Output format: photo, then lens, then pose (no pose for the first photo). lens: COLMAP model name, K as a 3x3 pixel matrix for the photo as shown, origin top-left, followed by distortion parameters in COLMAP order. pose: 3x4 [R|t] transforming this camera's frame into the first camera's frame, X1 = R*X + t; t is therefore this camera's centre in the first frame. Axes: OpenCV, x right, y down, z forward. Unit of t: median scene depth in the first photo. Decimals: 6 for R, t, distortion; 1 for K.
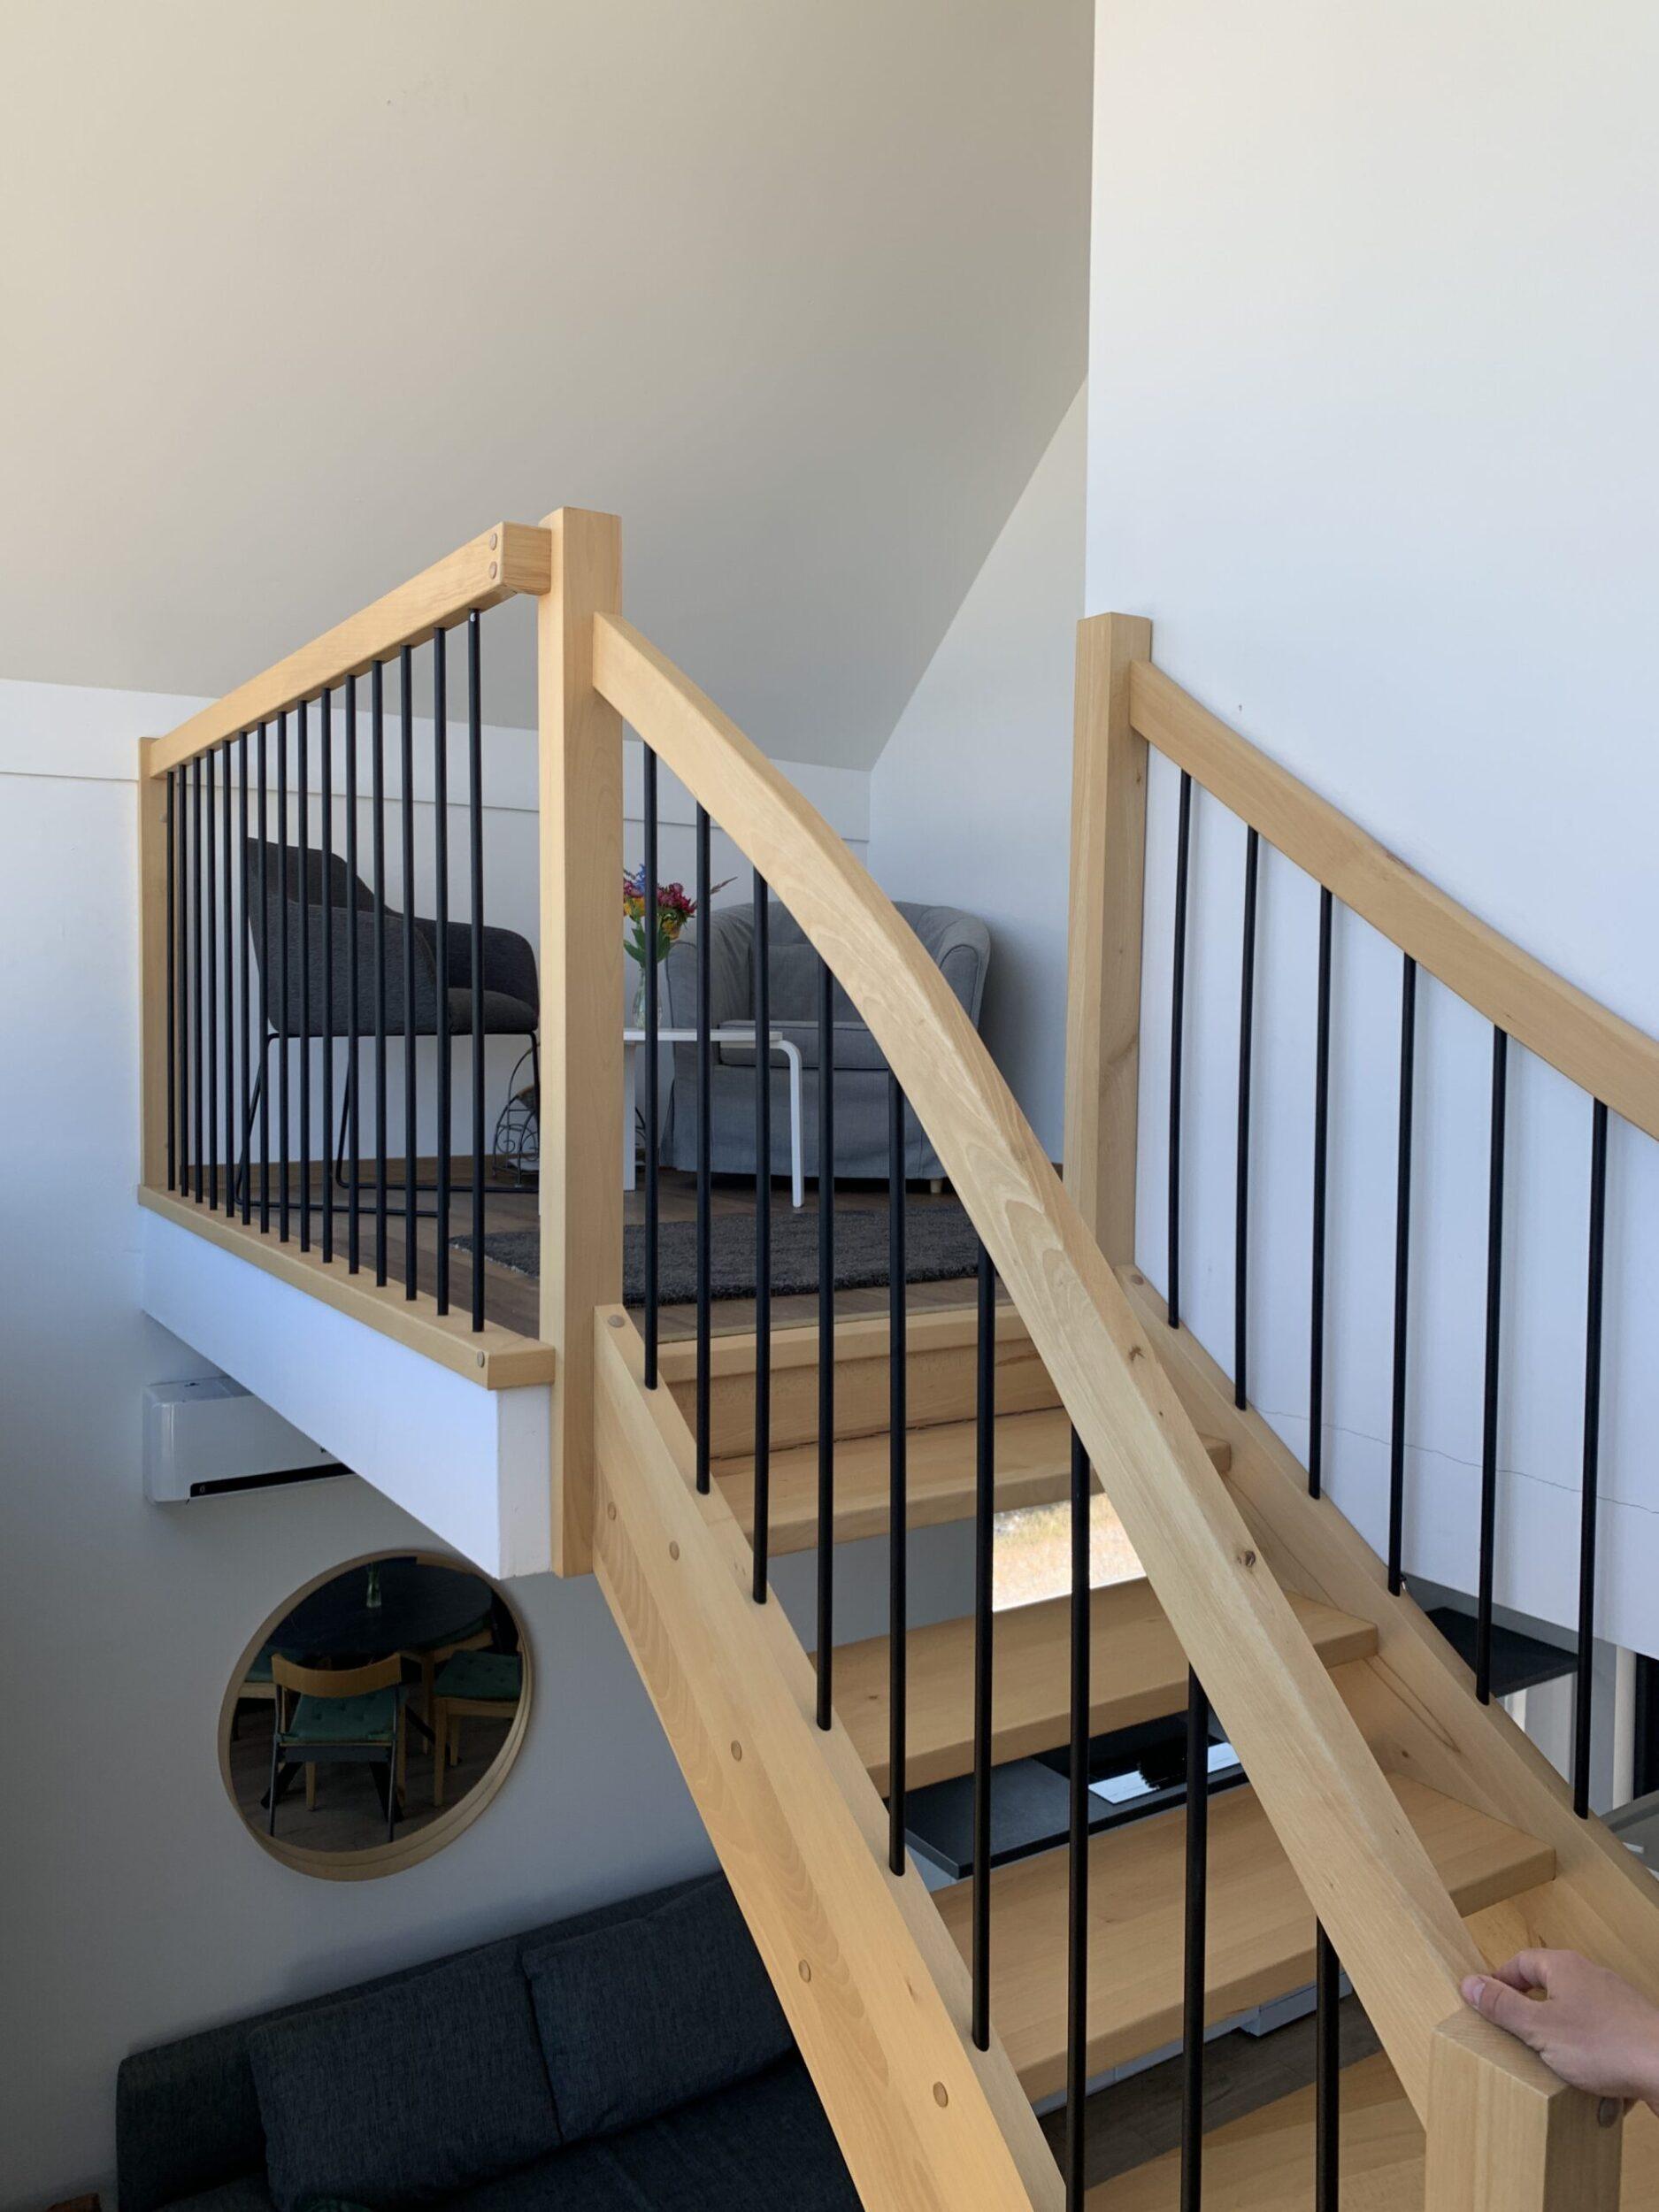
lens RADIAL K [[1714.0, 0, 829.5], [0, 1714.0, 1106.0], [0, 0, 1]] dist [0.012681, 0.002241]
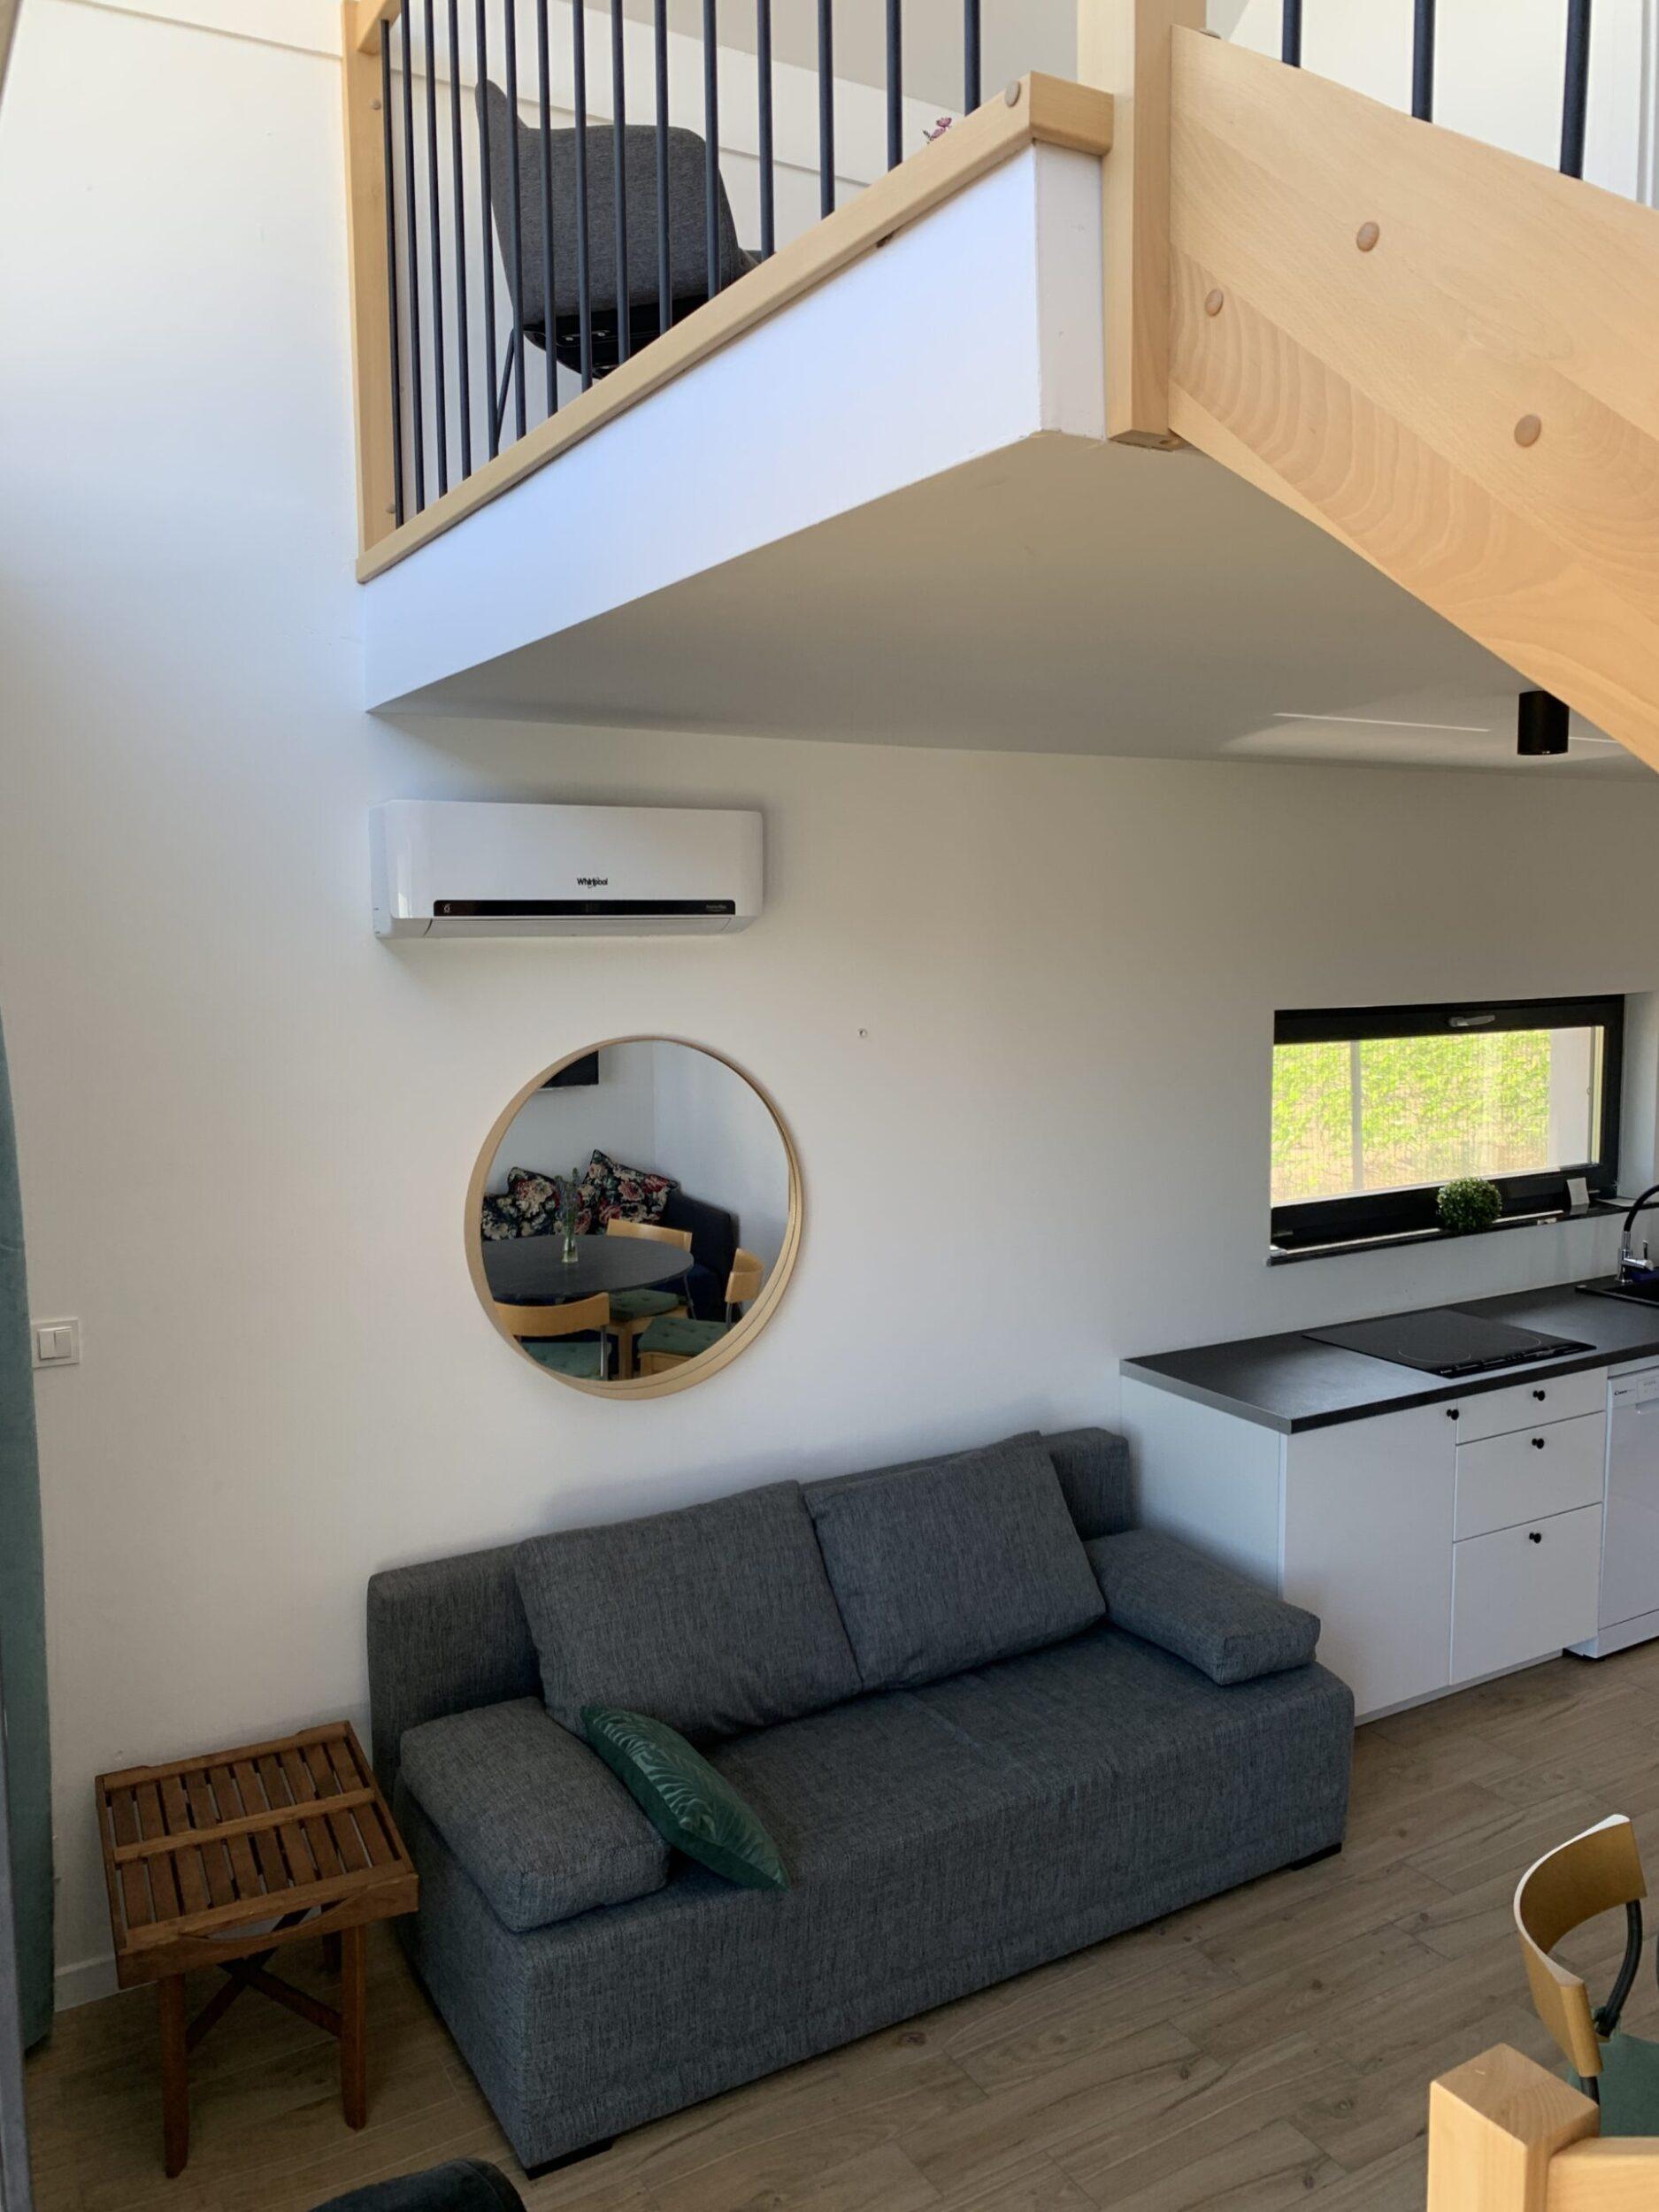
lens RADIAL K [[1698.7, 0, 841.9], [0, 1698.7, 1070.6], [0, 0, 1]] dist [0.014614, 0.001413]
pose [[0.998757, -0.013987, -0.047839, -0.119941], [0.015970, 0.999018, 0.041316, 0.251971], [0.047215, -0.042029, 0.998000, 0.149455]]
